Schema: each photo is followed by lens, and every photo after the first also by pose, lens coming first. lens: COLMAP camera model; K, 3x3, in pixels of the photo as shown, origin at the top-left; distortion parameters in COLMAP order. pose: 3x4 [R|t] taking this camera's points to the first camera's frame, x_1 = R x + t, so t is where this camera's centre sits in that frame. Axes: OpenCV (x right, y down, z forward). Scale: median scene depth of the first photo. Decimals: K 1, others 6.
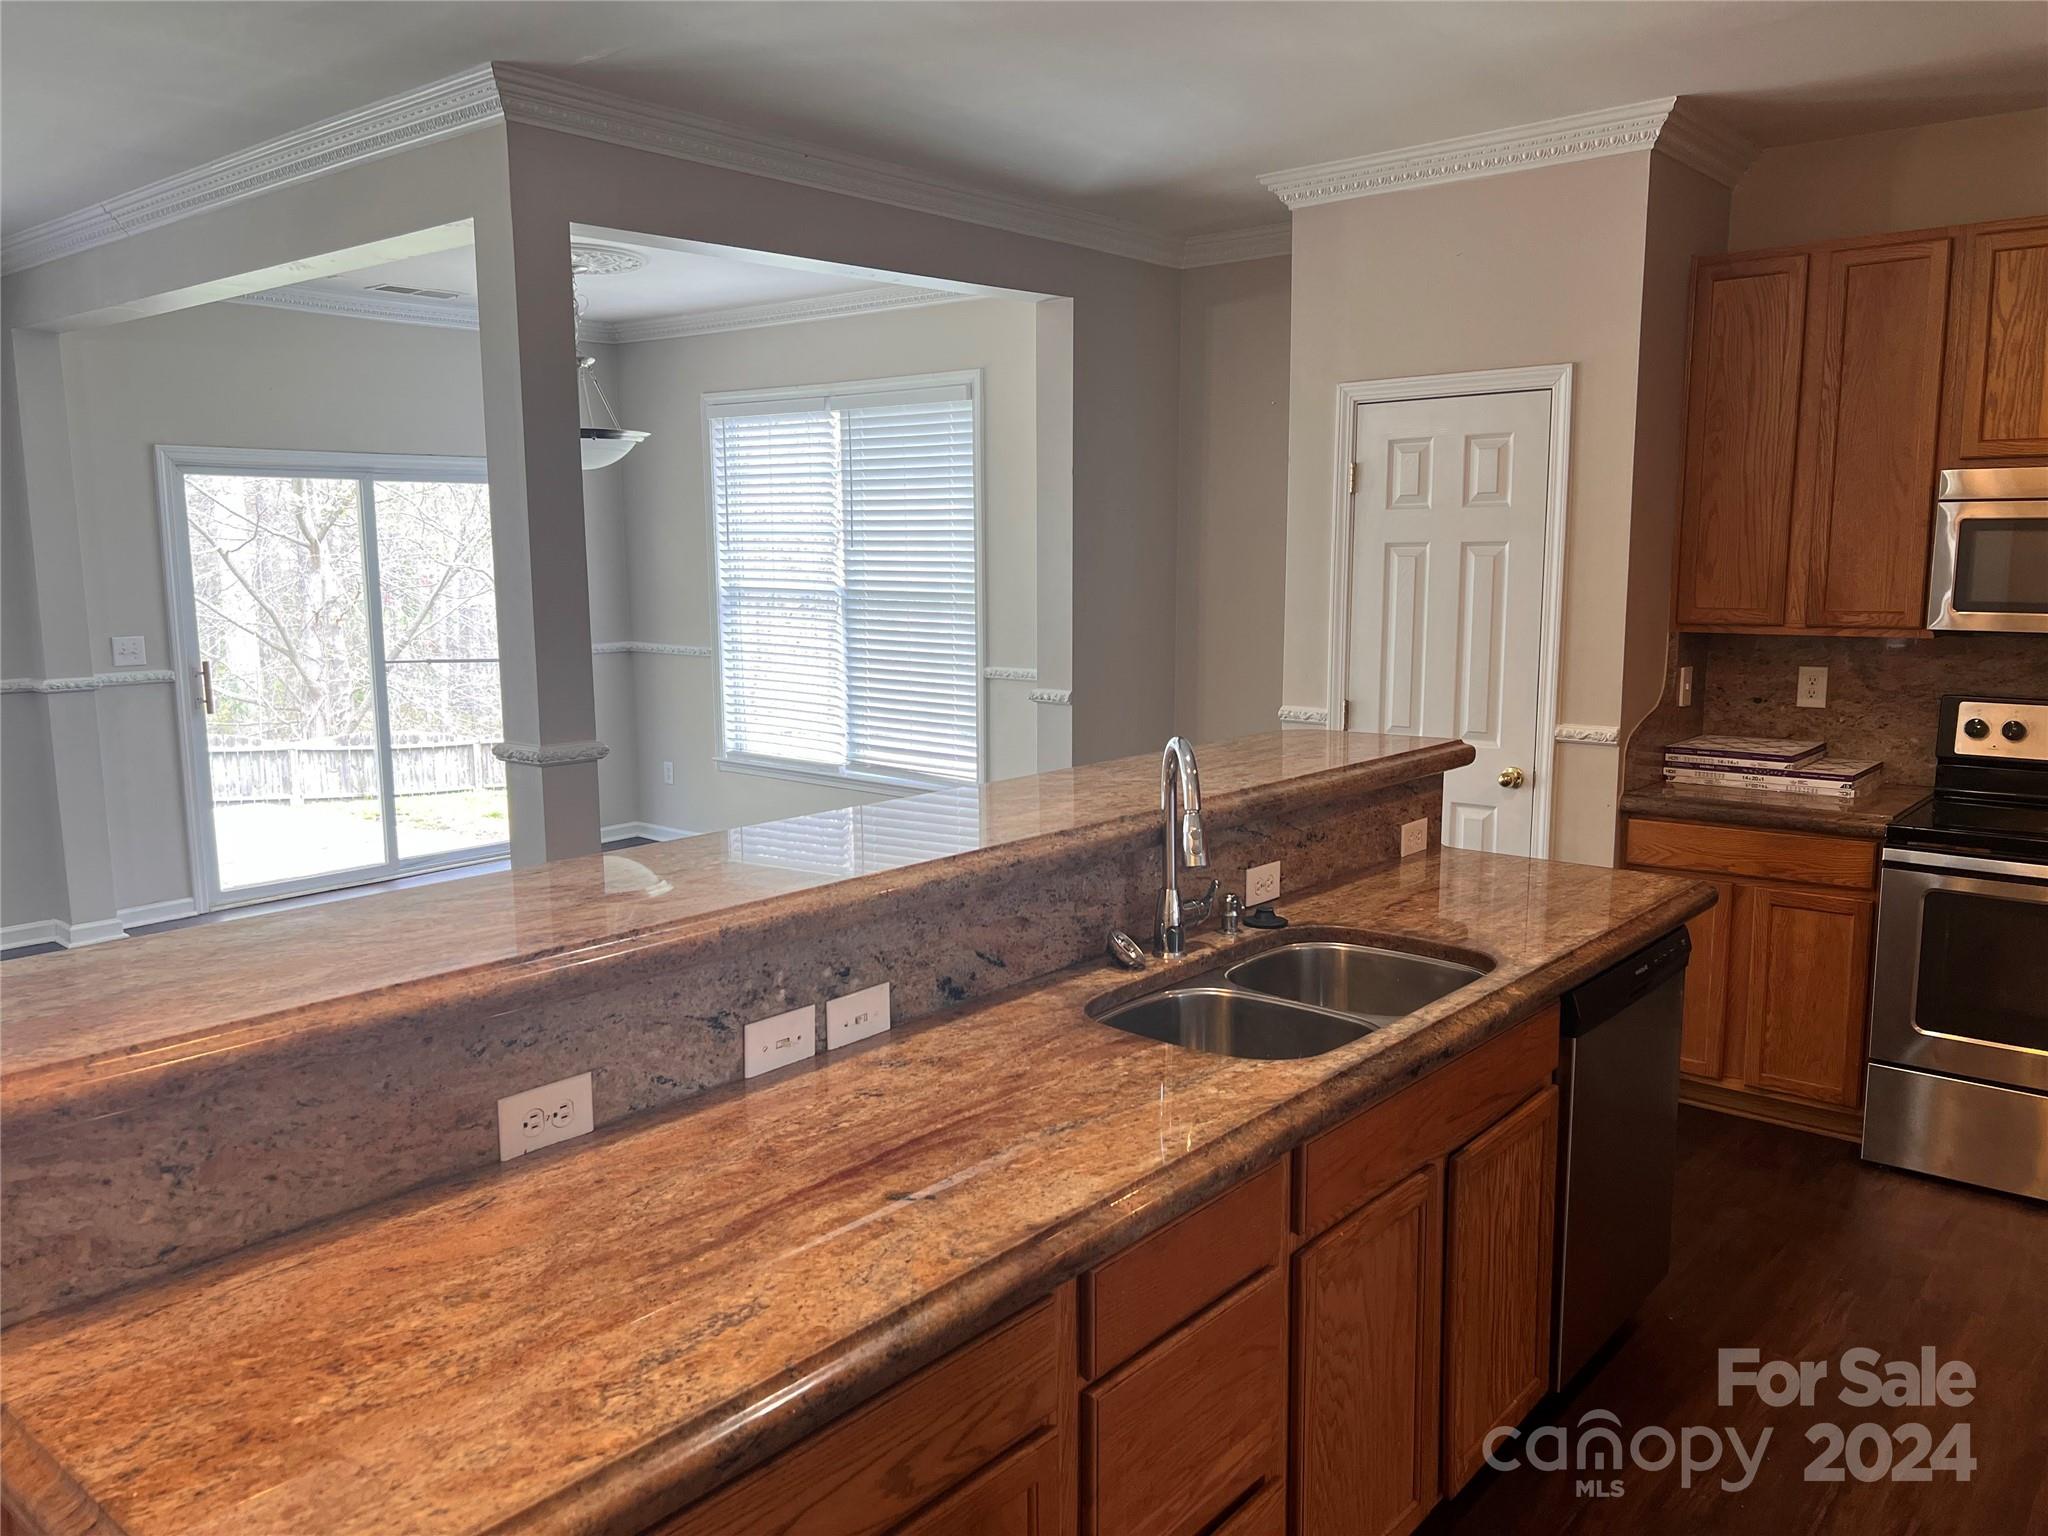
lens RADIAL K [[1530.6, 0, 980.5], [0, 1530.6, 794.7], [0, 0, 1]] dist [0.061234, -0.079670]
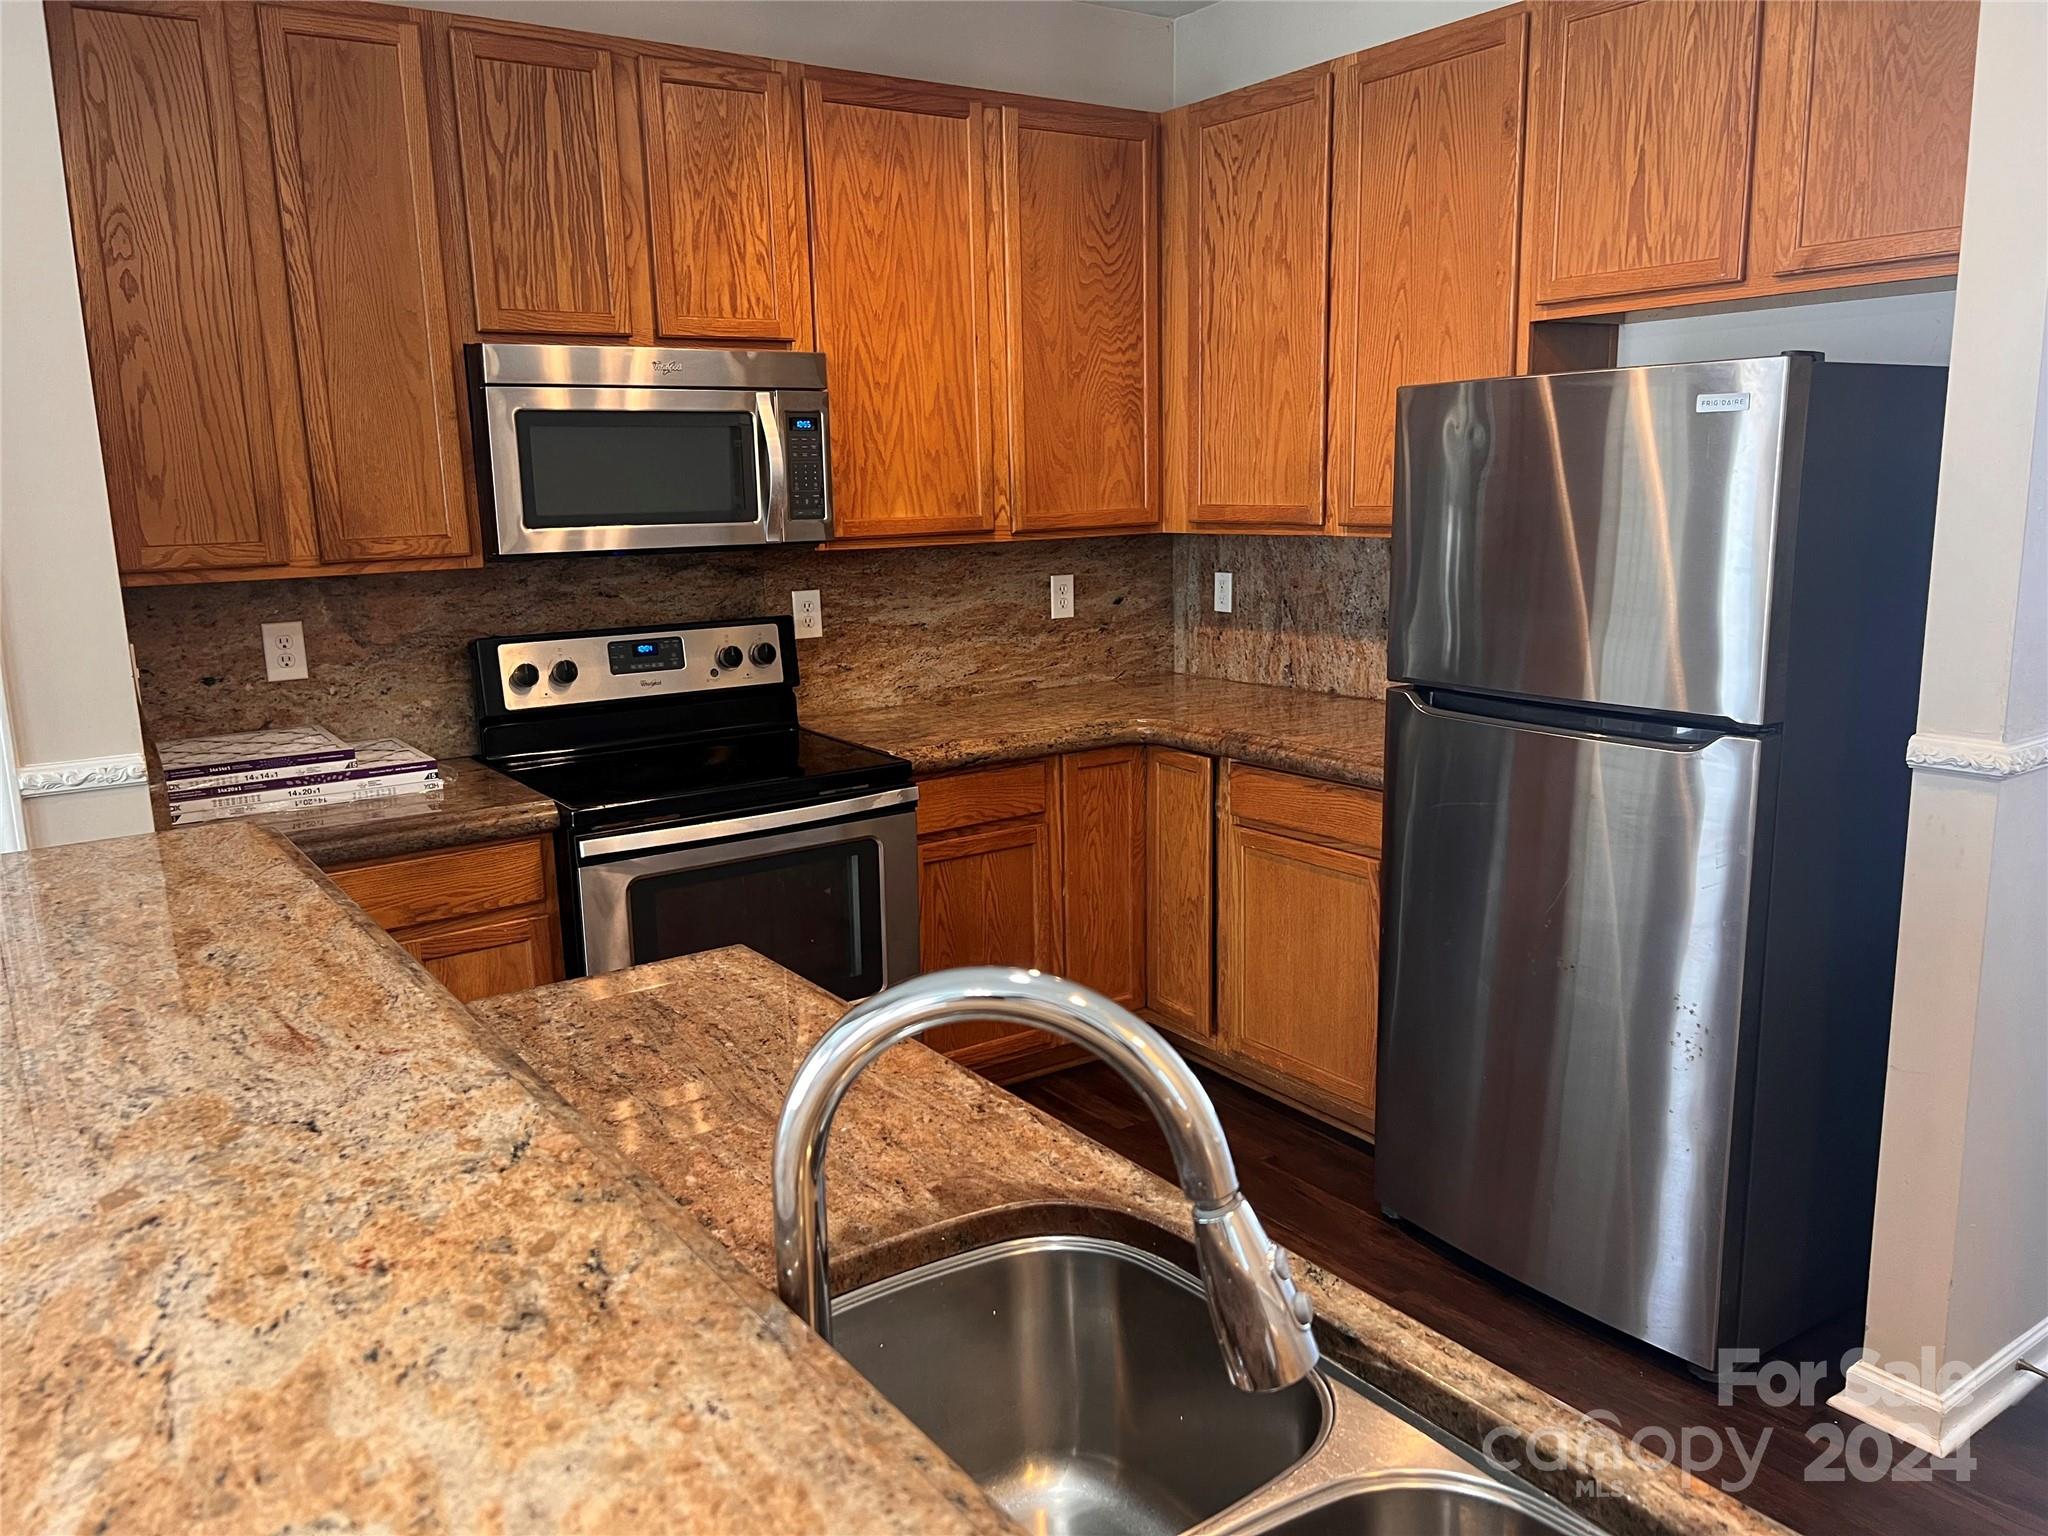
lens RADIAL K [[1554.9, 0, 1016.6], [0, 1554.9, 785.9], [0, 0, 1]] dist [0.081375, -0.129686]
pose [[0.233310, -0.192041, 0.953251, -0.093482], [0.172956, 0.972869, 0.153661, -0.072112], [-0.956897, 0.129020, 0.260195, 0.578577]]
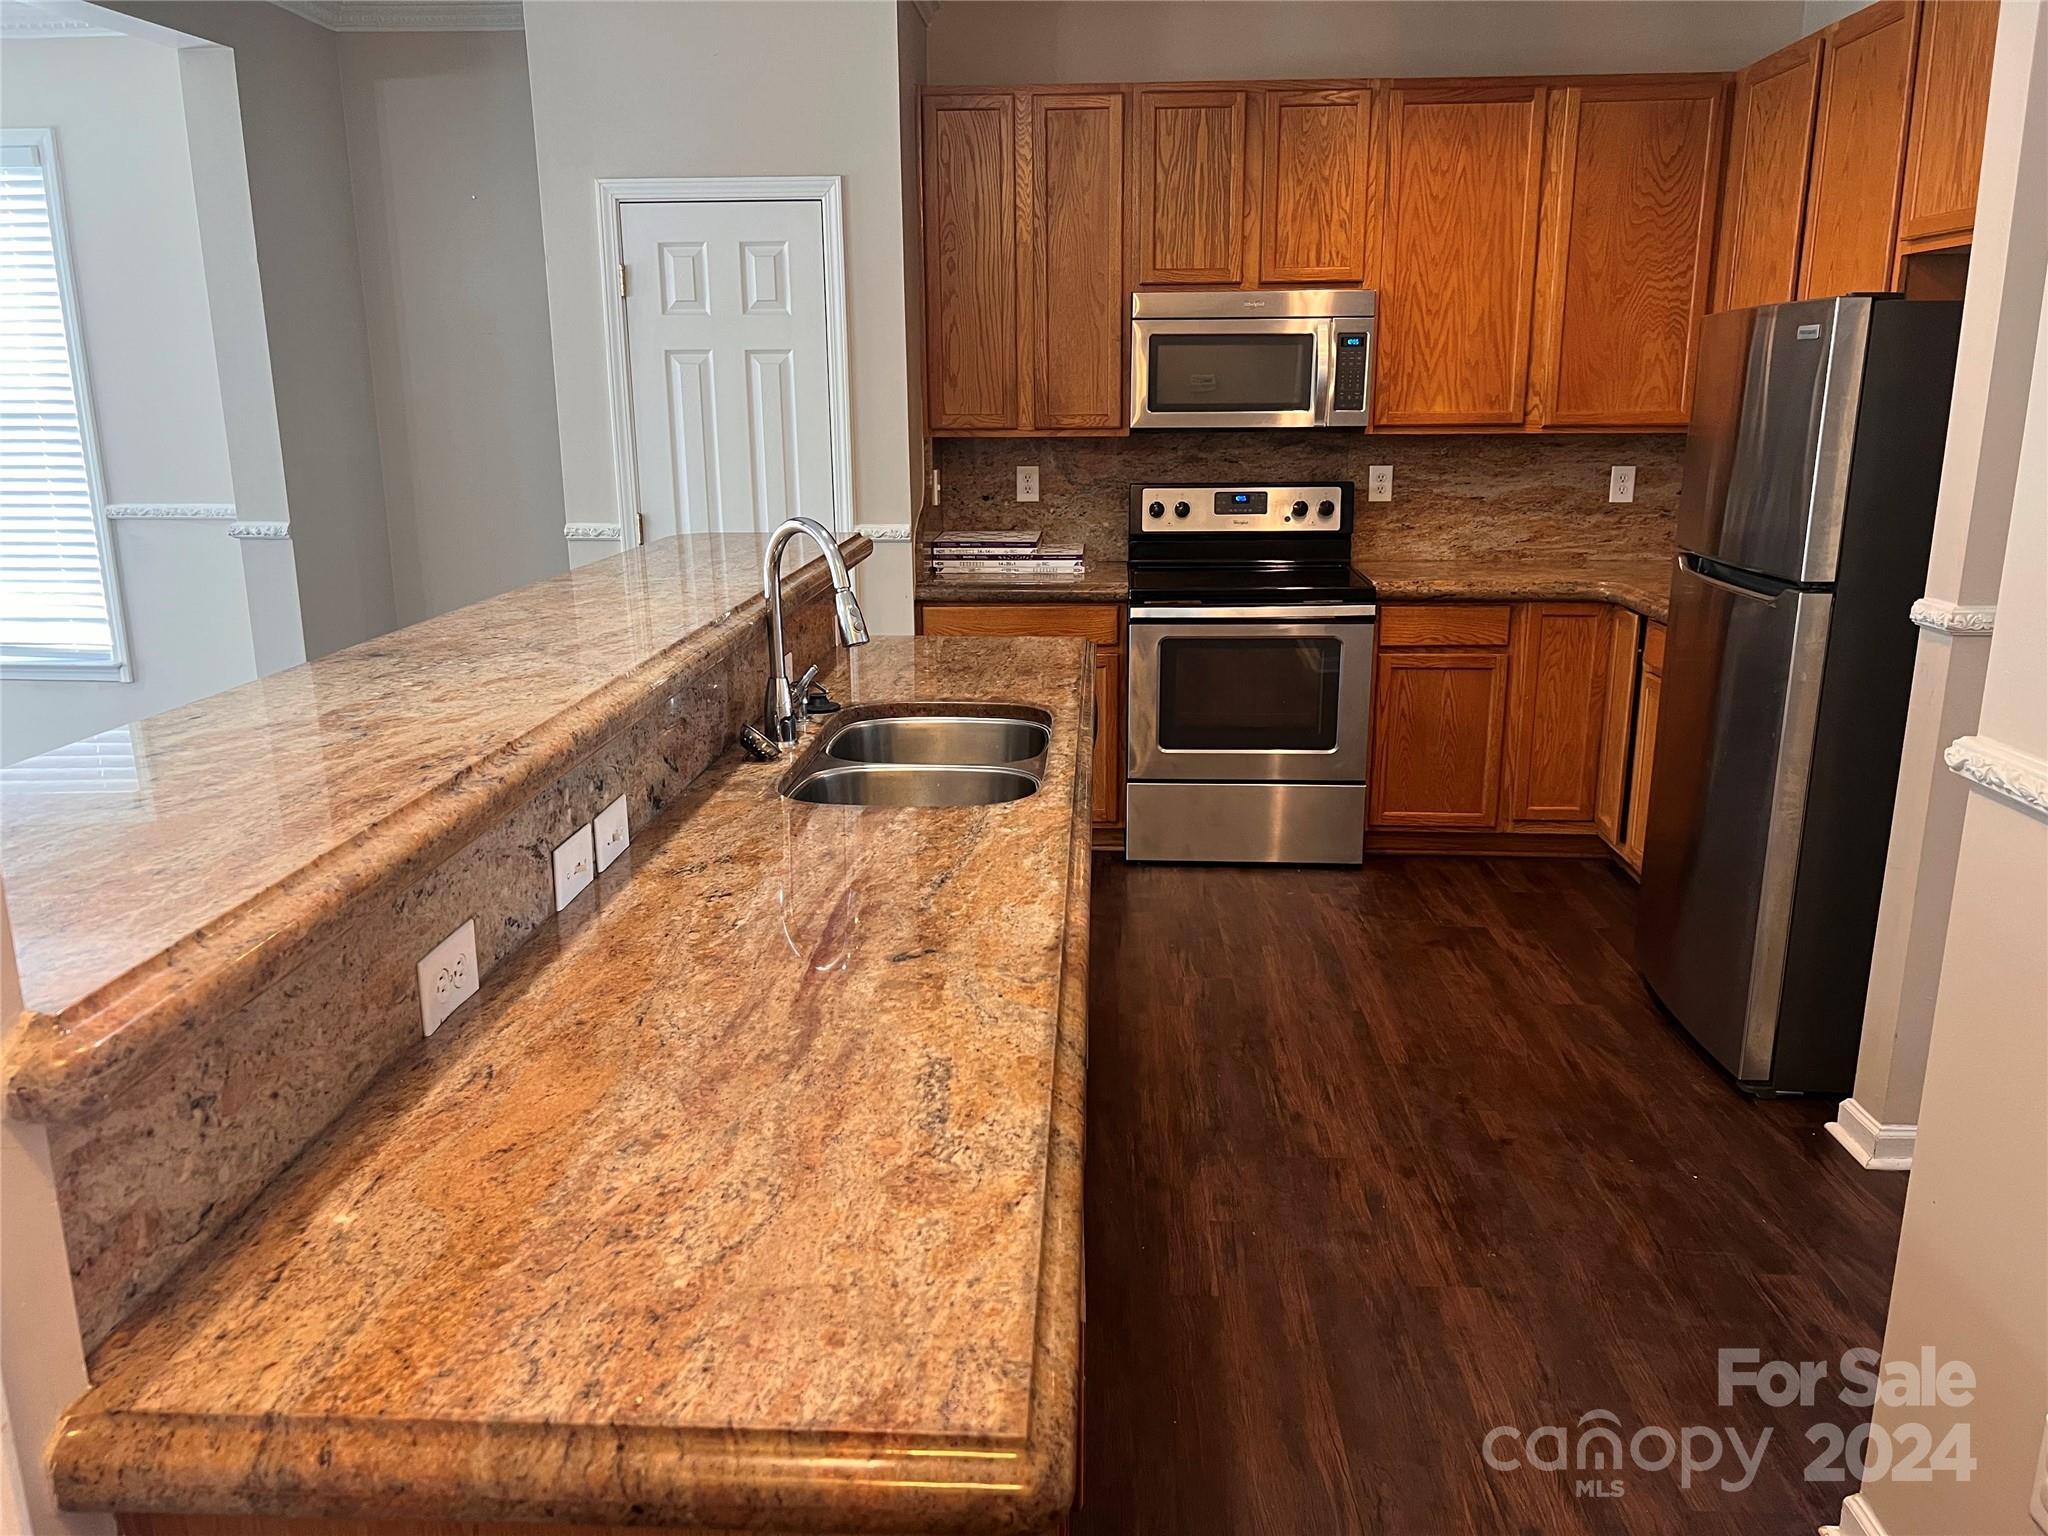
lens RADIAL K [[1554.9, 0, 1016.6], [0, 1554.9, 785.9], [0, 0, 1]] dist [0.081375, -0.129686]
pose [[0.783687, -0.149139, 0.602987, -0.251909], [0.095746, 0.988150, 0.119965, 0.016499], [-0.613733, -0.036281, 0.788680, 0.071561]]
